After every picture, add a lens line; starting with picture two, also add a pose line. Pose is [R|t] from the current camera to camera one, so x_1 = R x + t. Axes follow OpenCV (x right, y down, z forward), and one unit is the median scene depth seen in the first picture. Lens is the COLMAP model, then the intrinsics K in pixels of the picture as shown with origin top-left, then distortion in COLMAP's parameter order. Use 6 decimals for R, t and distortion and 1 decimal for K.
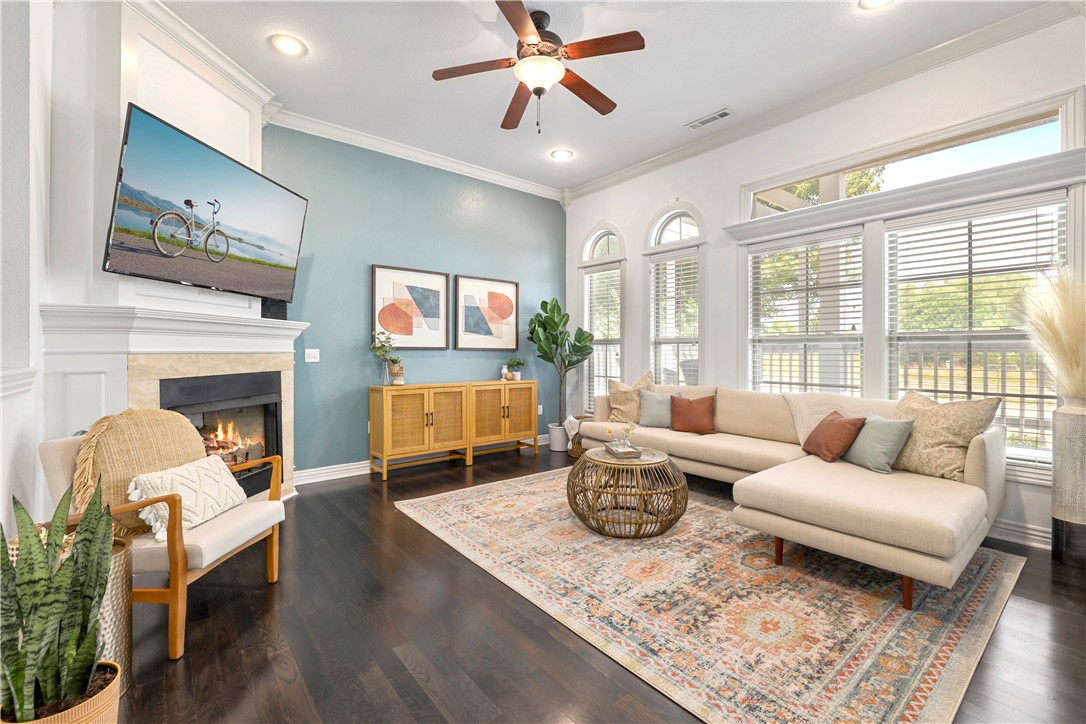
lens RADIAL K [[464.1, 0, 540.8], [0, 464.1, 350.4], [0, 0, 1]] dist [-0.001456, -0.000606]
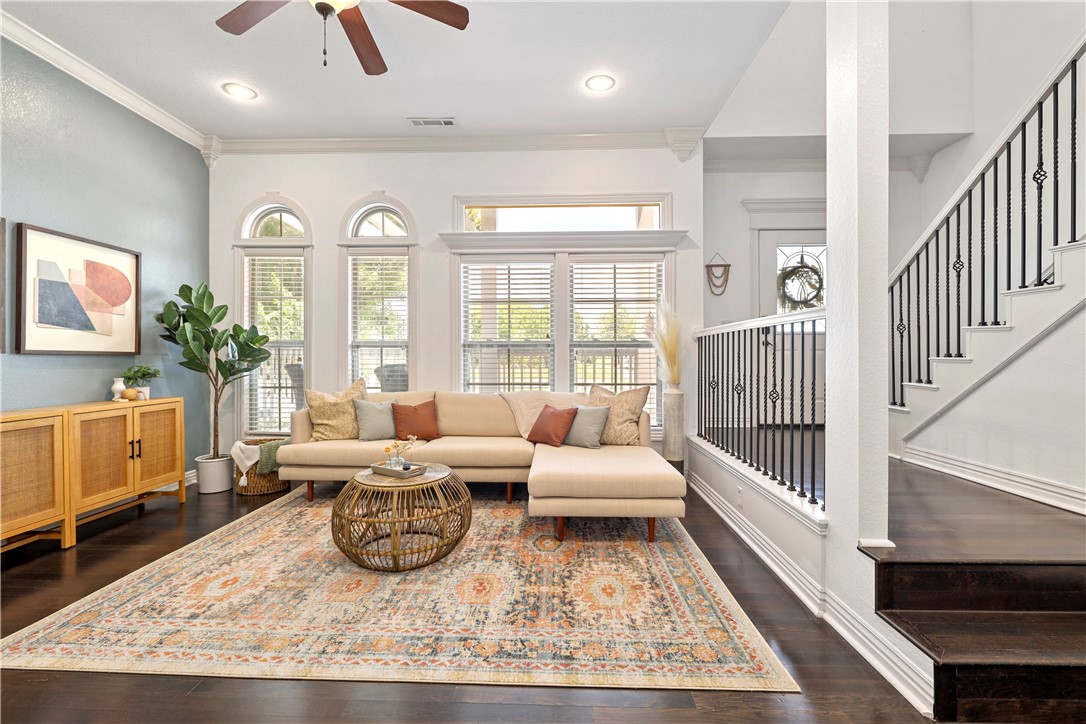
lens RADIAL K [[468.2, 0, 542.3], [0, 468.2, 354.9], [0, 0, 1]] dist [-0.001384, -0.000637]
pose [[0.654782, -0.002051, 0.755815, -0.267791], [0.000118, 0.999997, 0.002611, -0.002471], [-0.755818, -0.001620, 0.654780, 0.185749]]
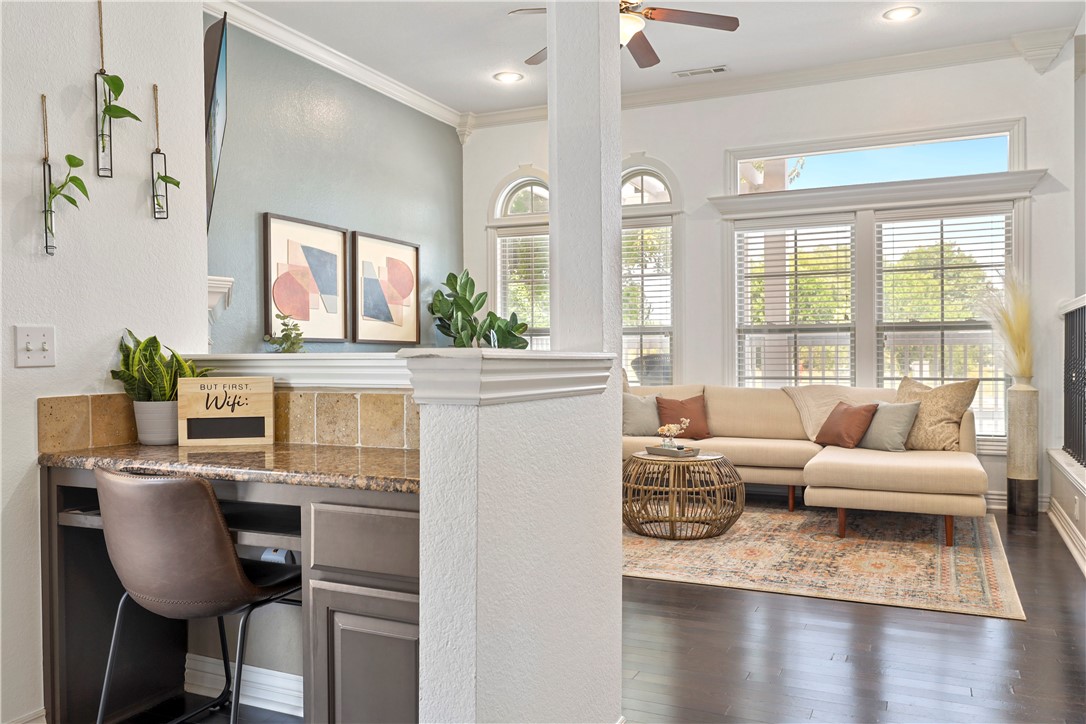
lens RADIAL K [[850.2, 0, 543.0], [0, 850.2, 362.0], [0, 0, 1]] dist [0.008239, 0.005032]
pose [[0.897947, -0.011427, 0.439956, -0.659018], [0.006618, 0.999900, 0.012463, 0.017523], [-0.440054, -0.008279, 0.897933, -0.313842]]
